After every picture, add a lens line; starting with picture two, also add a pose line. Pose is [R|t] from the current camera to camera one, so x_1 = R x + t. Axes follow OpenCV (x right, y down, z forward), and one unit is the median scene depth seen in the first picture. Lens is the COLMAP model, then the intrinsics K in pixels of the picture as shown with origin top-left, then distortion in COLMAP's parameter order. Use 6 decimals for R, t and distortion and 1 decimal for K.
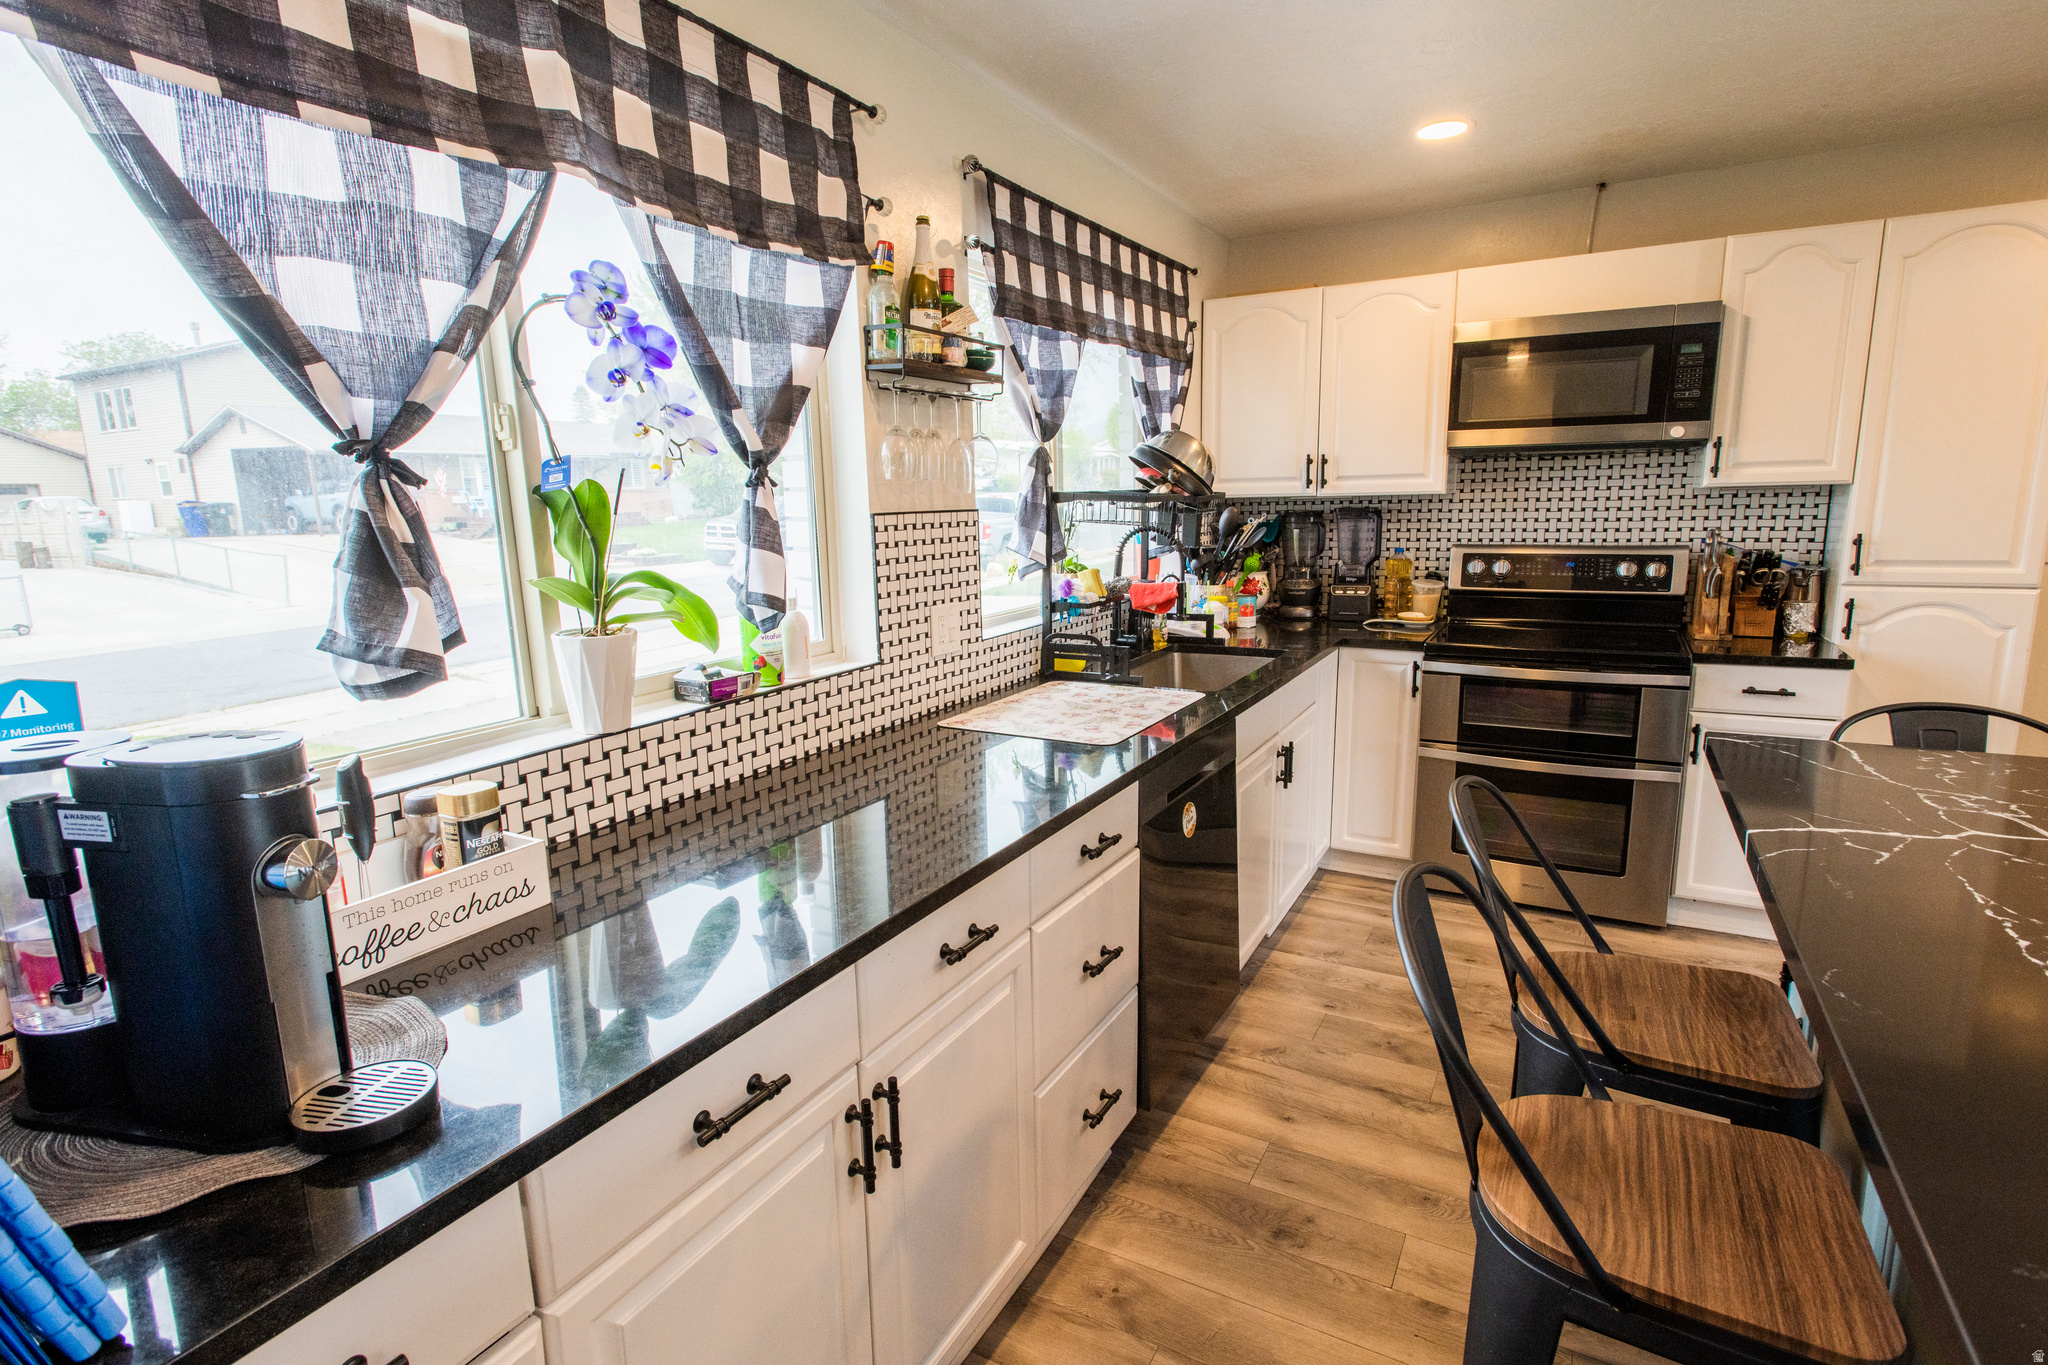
lens RADIAL K [[1023.6, 0, 990.8], [0, 1023.6, 685.6], [0, 0, 1]] dist [0.012292, -0.001996]
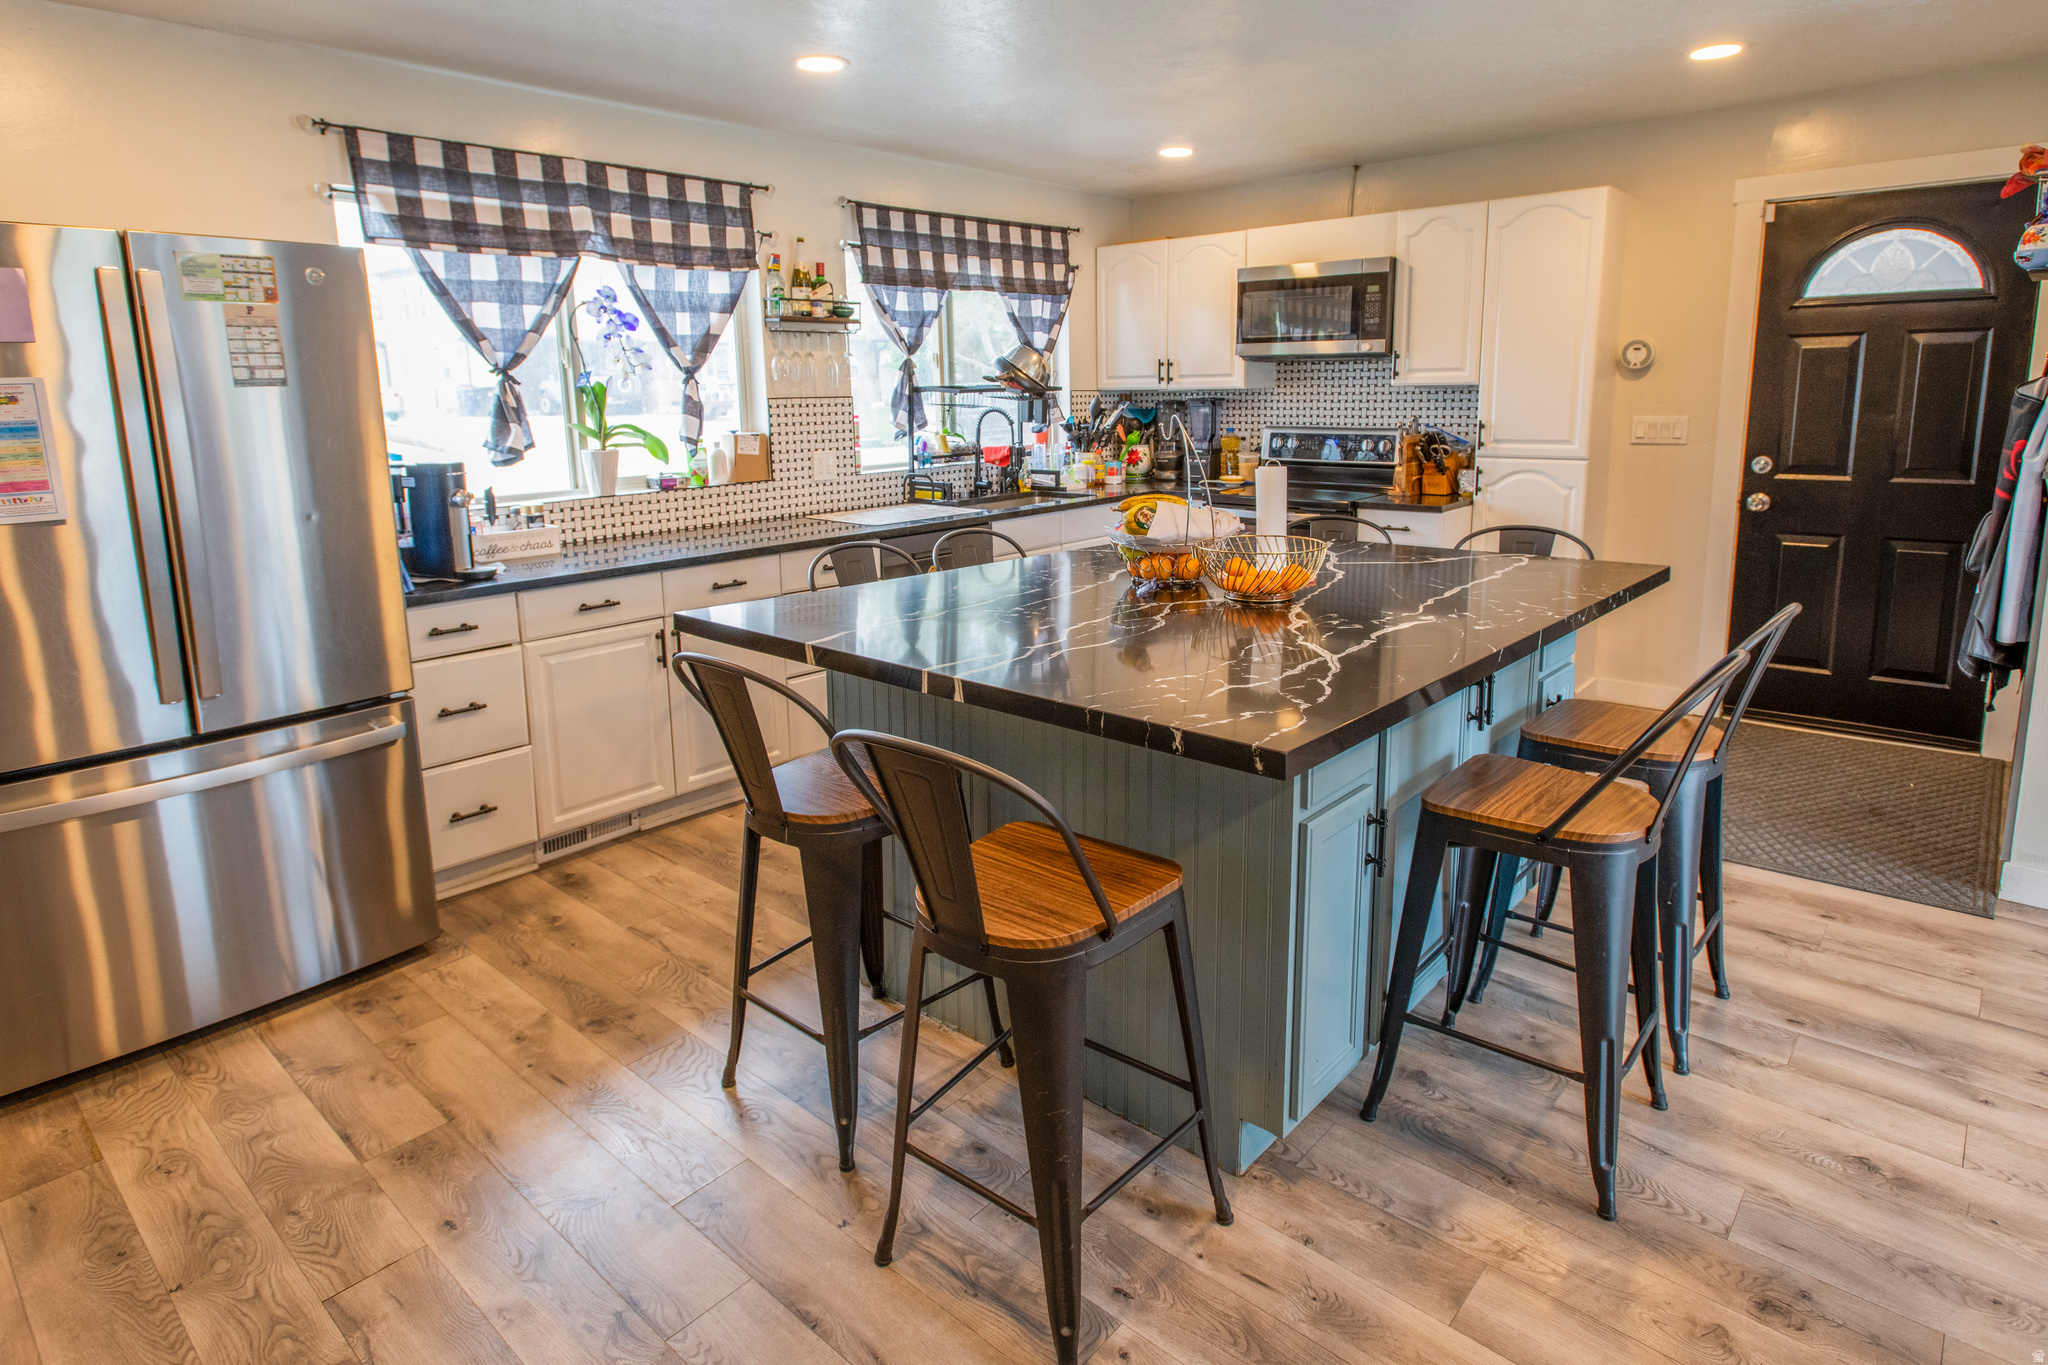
lens RADIAL K [[1135.5, 0, 1000.2], [0, 1135.5, 585.0], [0, 0, 1]] dist [-0.000712, -0.000517]
pose [[0.975725, 0.044127, -0.214509, 0.738374], [-0.045535, 0.998961, -0.001620, 0.150862], [0.214214, 0.011348, 0.976721, -0.893990]]
